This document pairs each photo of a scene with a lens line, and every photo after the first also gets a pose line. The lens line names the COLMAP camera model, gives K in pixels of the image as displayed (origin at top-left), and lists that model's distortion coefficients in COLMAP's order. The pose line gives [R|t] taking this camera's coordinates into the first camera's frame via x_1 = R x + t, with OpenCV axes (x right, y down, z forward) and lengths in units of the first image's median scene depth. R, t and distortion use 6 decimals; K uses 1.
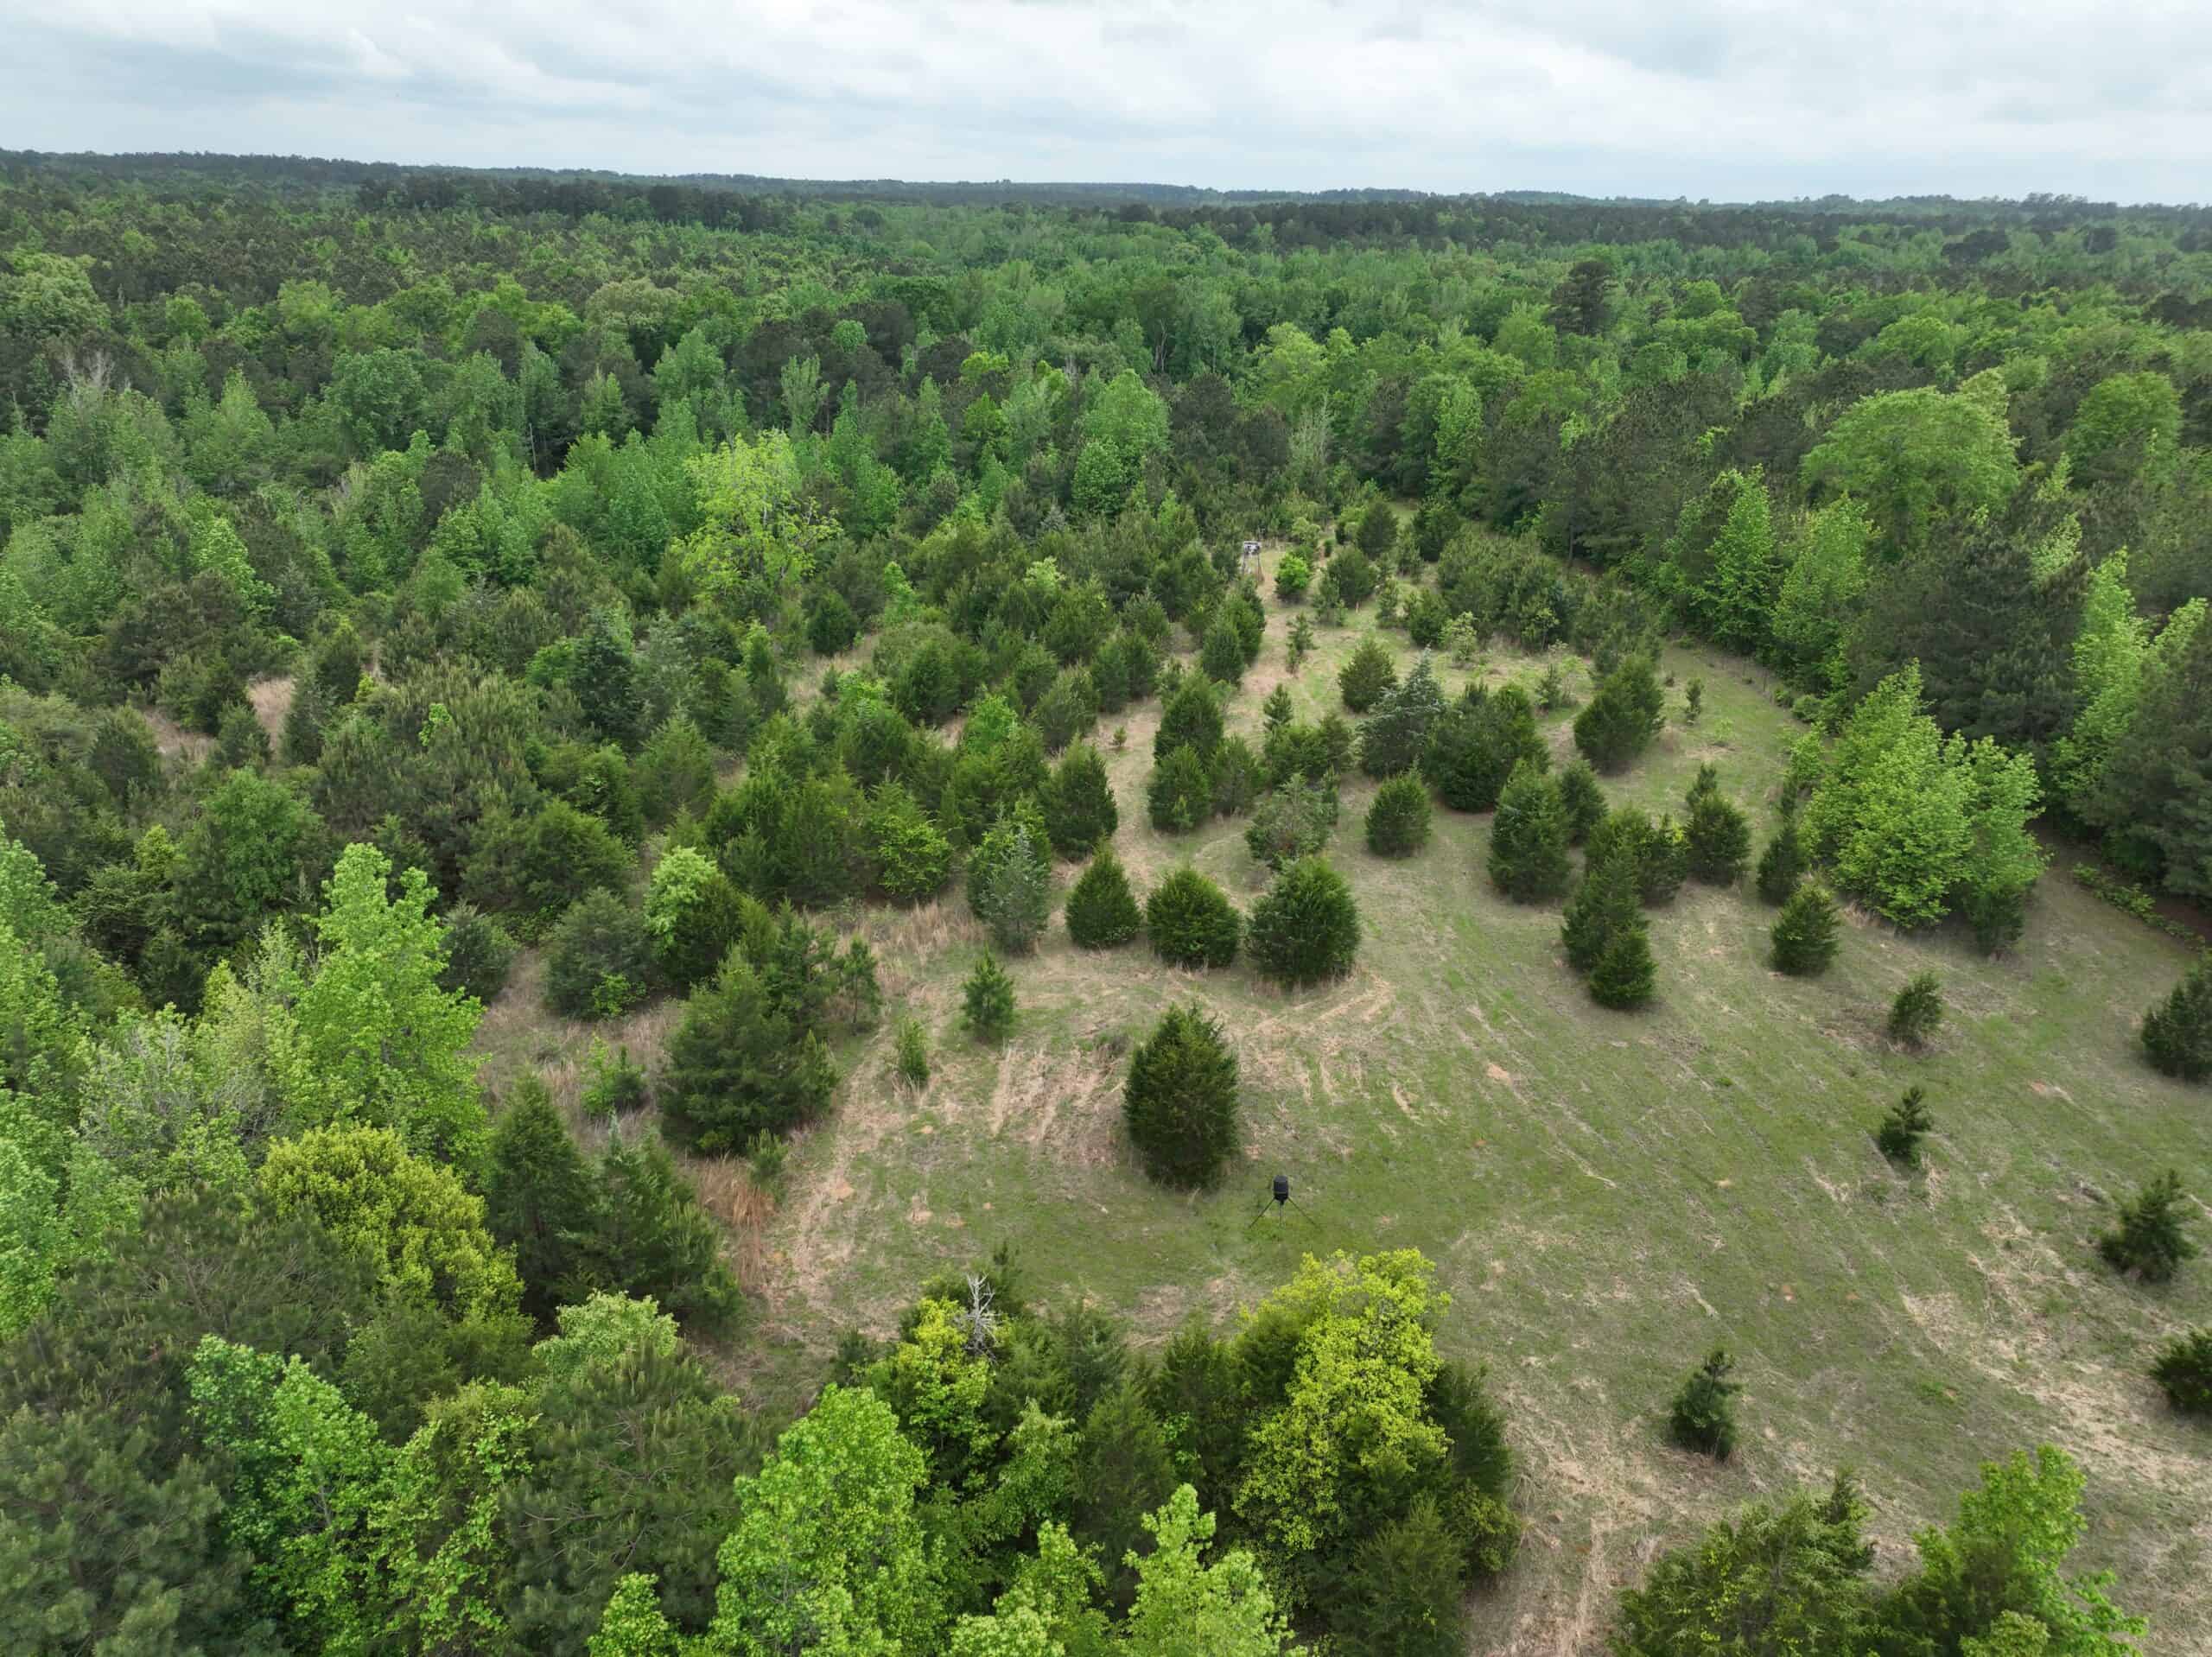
lens RADIAL K [[1563.3, 0, 1106.0], [0, 1563.3, 828.5], [0, 0, 1]] dist [0.005399, 0.005474]
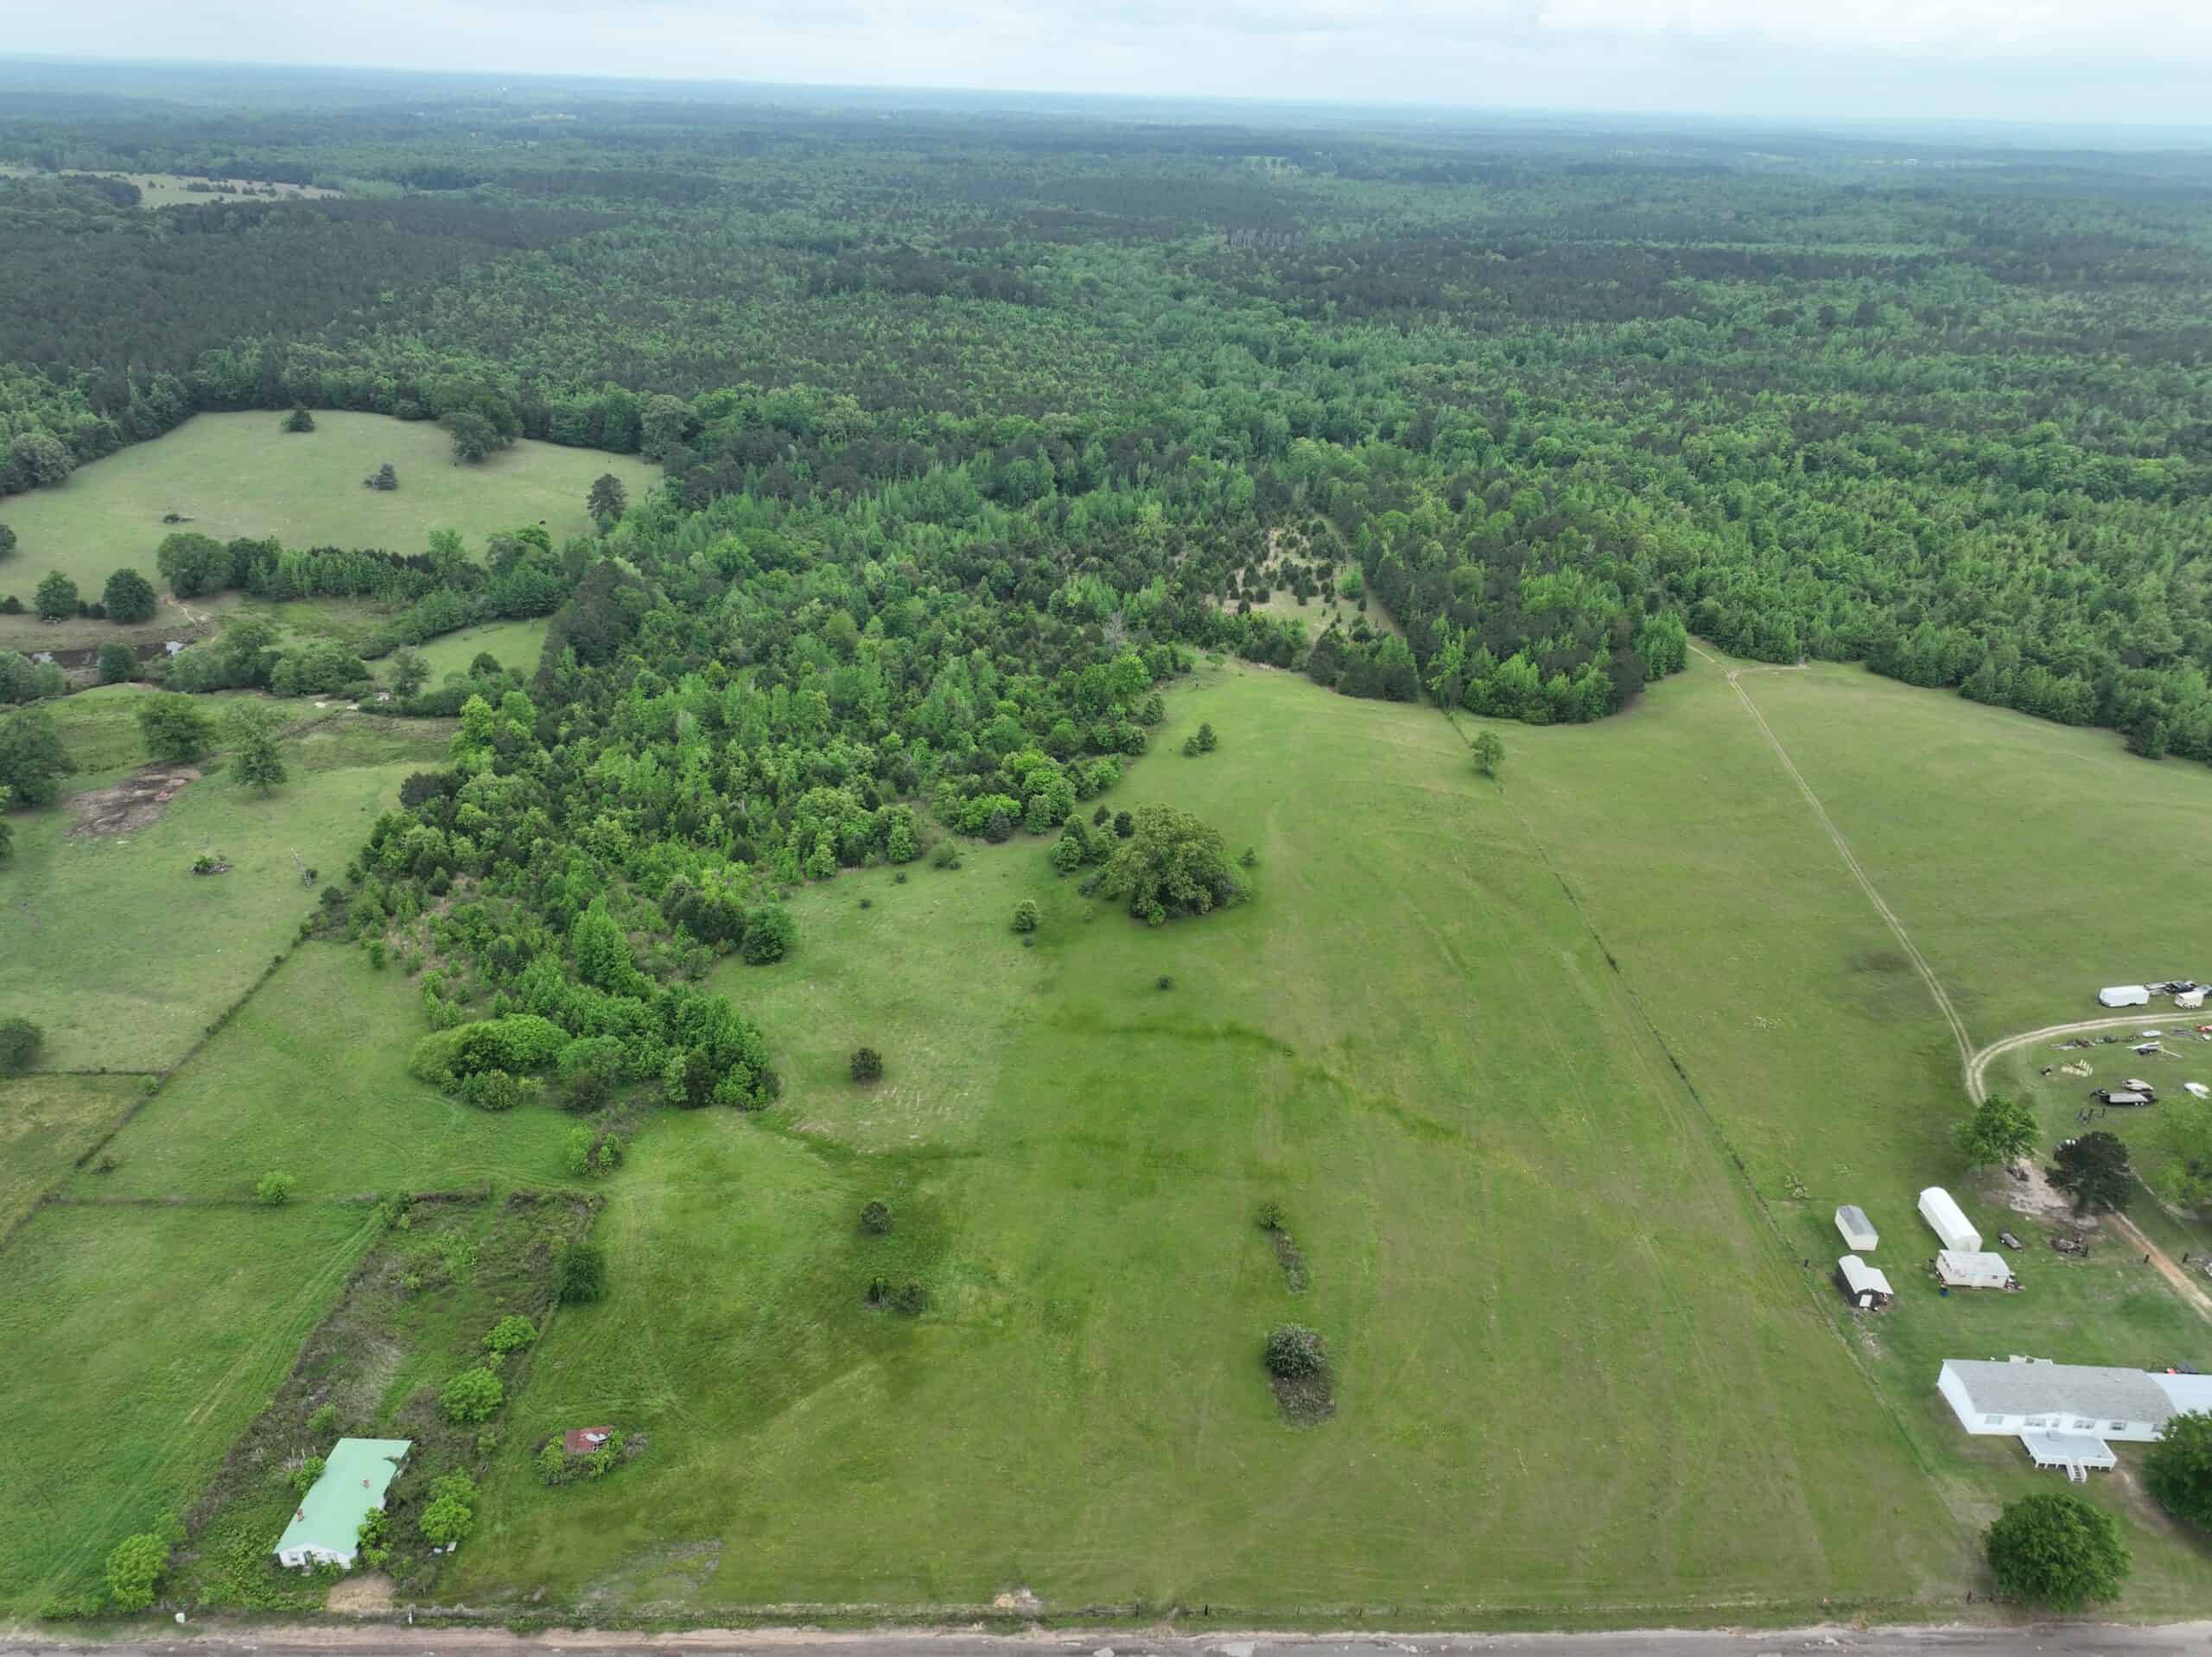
lens RADIAL K [[1563.3, 0, 1106.0], [0, 1563.3, 828.5], [0, 0, 1]] dist [0.005399, 0.005474]
pose [[0.997298, 0.034063, -0.065082, -0.058185], [-0.029888, 0.997497, 0.064081, 0.443863], [0.067102, -0.061962, 0.995820, -4.045110]]
